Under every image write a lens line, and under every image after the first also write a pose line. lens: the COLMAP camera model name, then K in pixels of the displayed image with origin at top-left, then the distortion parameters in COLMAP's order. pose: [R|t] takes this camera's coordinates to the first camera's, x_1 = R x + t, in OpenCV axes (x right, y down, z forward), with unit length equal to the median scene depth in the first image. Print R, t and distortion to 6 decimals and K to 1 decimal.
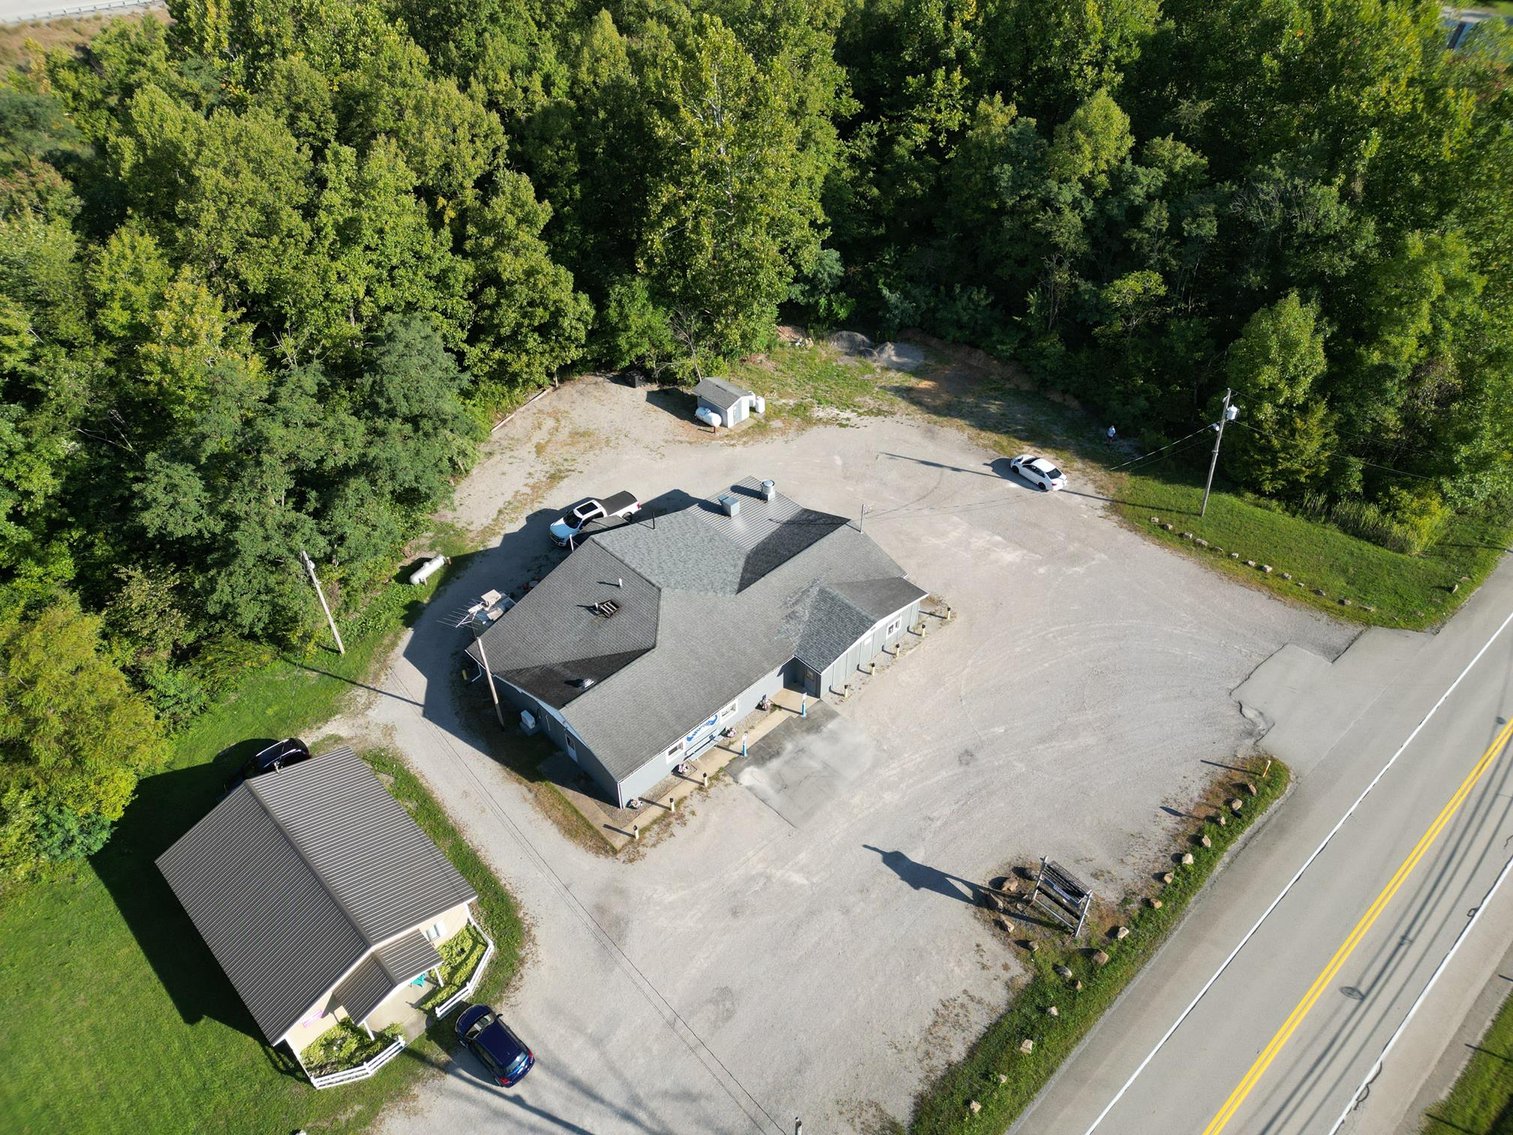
lens RADIAL K [[1057.8, 0, 756.5], [0, 1057.8, 567.5], [0, 0, 1]] dist [0.079205, -0.088902]
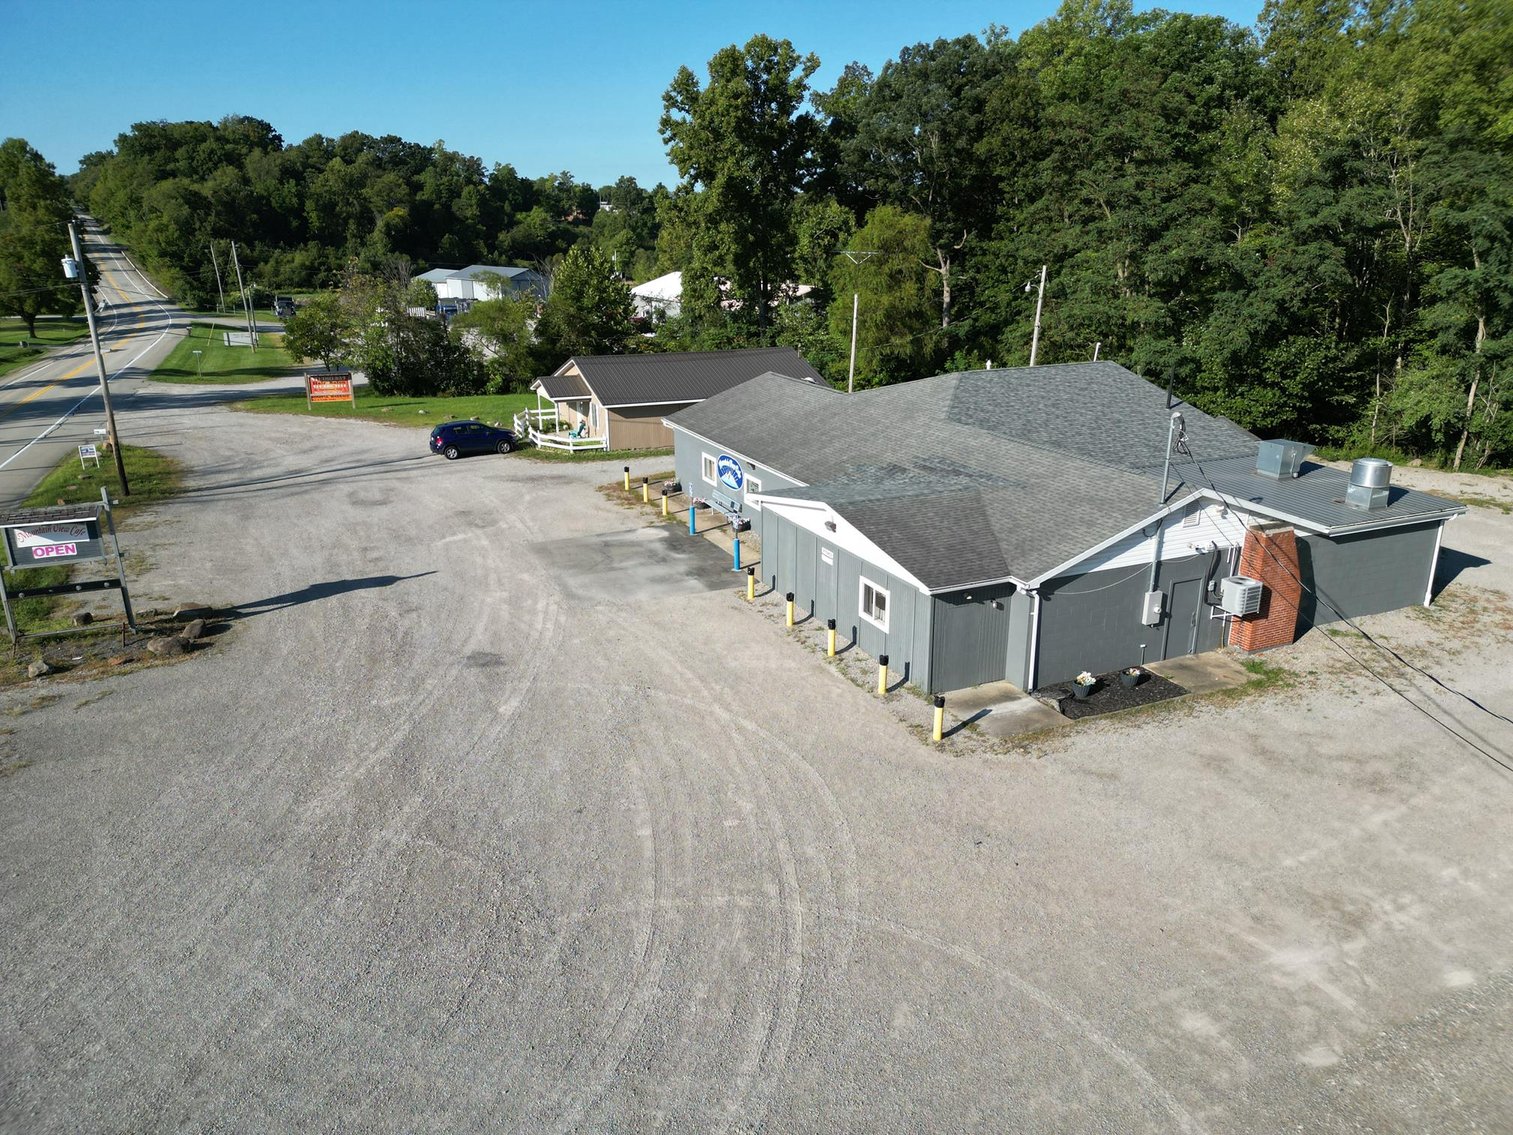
lens RADIAL K [[1053.4, 0, 756.5], [0, 1053.4, 567.5], [0, 0, 1]] dist [0.086198, -0.096173]
pose [[-0.331784, 0.297843, -0.895103, 0.428774], [-0.614761, 0.651437, 0.444634, -0.087126], [0.715534, 0.697797, -0.033035, 0.846855]]
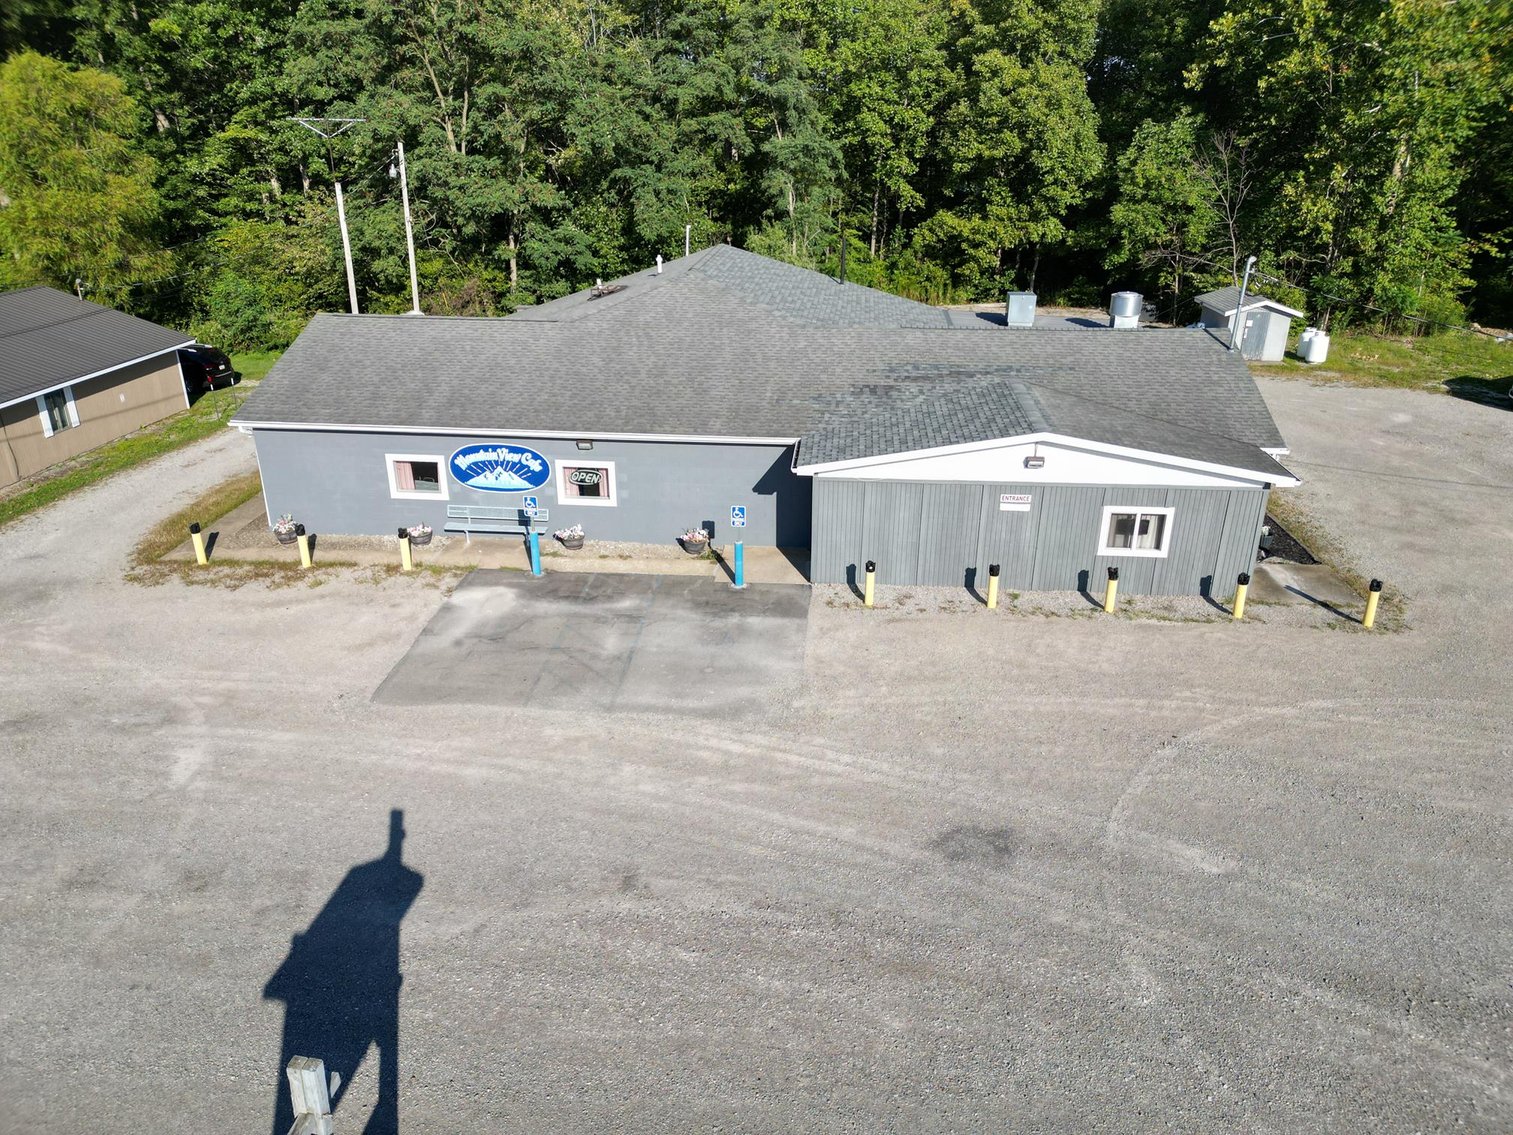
lens RADIAL K [[1057.8, 0, 756.5], [0, 1057.8, 567.5], [0, 0, 1]] dist [0.079205, -0.088902]
pose [[0.651742, 0.303065, -0.695259, 0.250007], [-0.502361, 0.859272, -0.096359, 0.137193], [0.568213, 0.412072, 0.712271, 0.611069]]
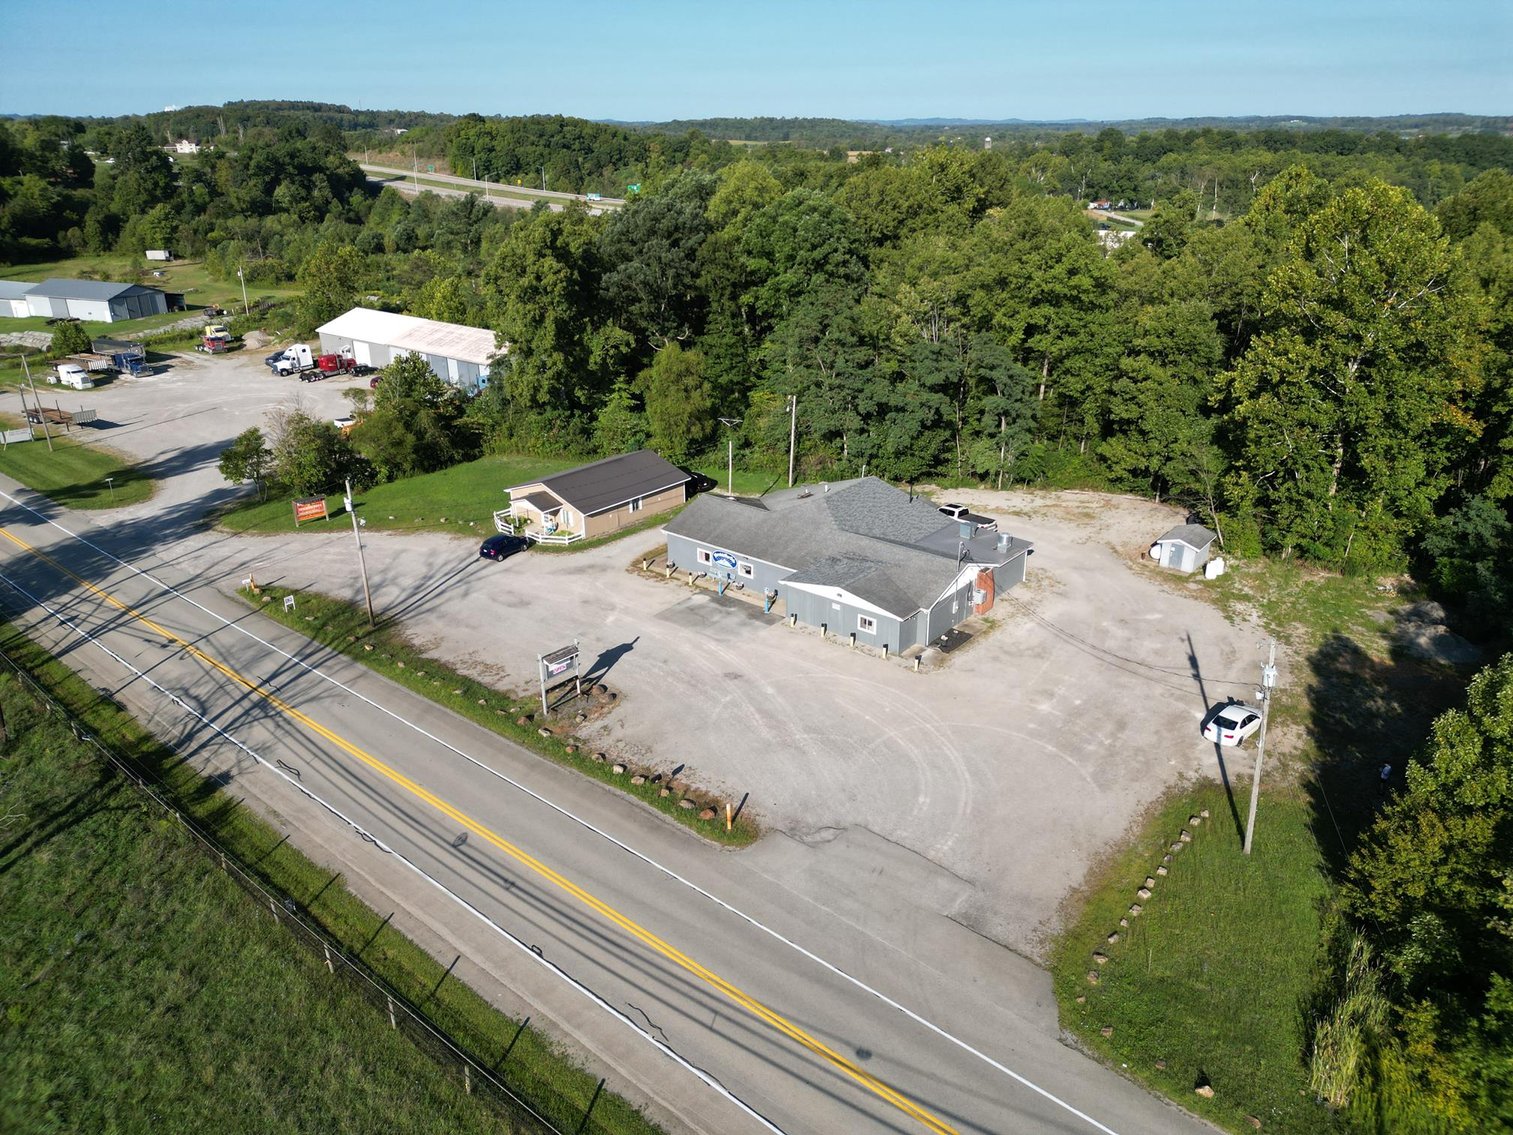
lens RADIAL K [[1057.8, 0, 756.5], [0, 1057.8, 567.5], [0, 0, 1]] dist [0.079205, -0.088902]
pose [[0.116356, 0.388199, -0.914201, 0.908048], [-0.648407, 0.726928, 0.226150, -0.128656], [0.752349, 0.566460, 0.336294, 0.469393]]
